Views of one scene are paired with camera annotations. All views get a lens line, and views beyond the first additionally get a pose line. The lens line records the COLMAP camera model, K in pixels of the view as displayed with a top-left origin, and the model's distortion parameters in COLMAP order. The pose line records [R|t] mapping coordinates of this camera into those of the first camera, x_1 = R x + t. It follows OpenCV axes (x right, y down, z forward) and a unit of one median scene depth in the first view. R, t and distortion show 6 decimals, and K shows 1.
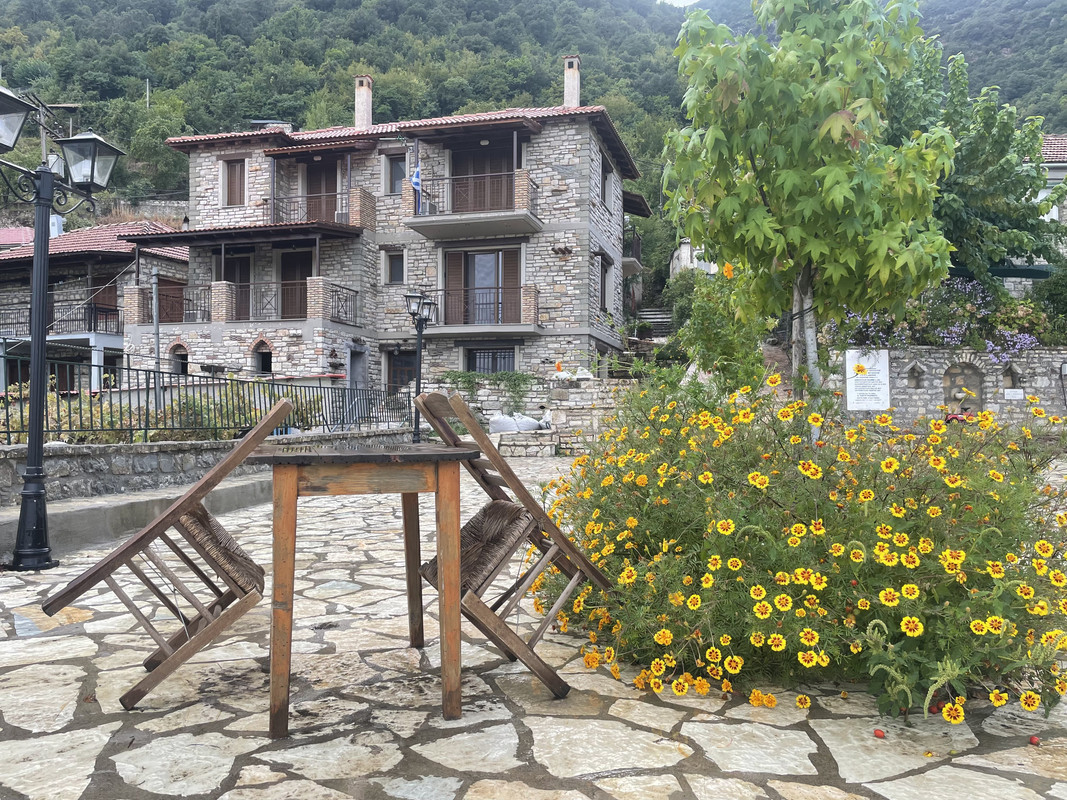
lens RADIAL K [[810.2, 0, 533.8], [0, 810.2, 401.0], [0, 0, 1]] dist [0.031933, -0.005330]
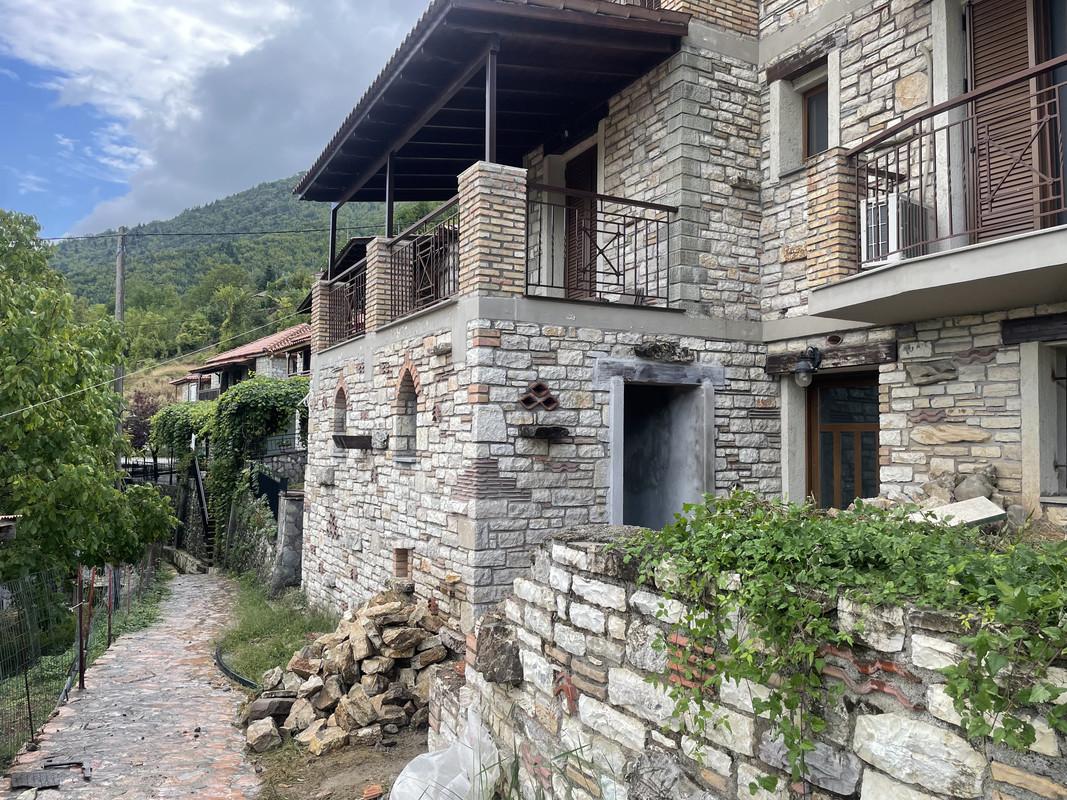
lens RADIAL K [[810.2, 0, 534.2], [0, 810.2, 399.7], [0, 0, 1]] dist [0.031933, -0.005330]
pose [[0.689720, -0.035457, -0.723207, -0.013877], [0.009851, 0.999167, -0.039592, -0.040681], [0.724009, 0.020183, 0.689495, 0.710834]]
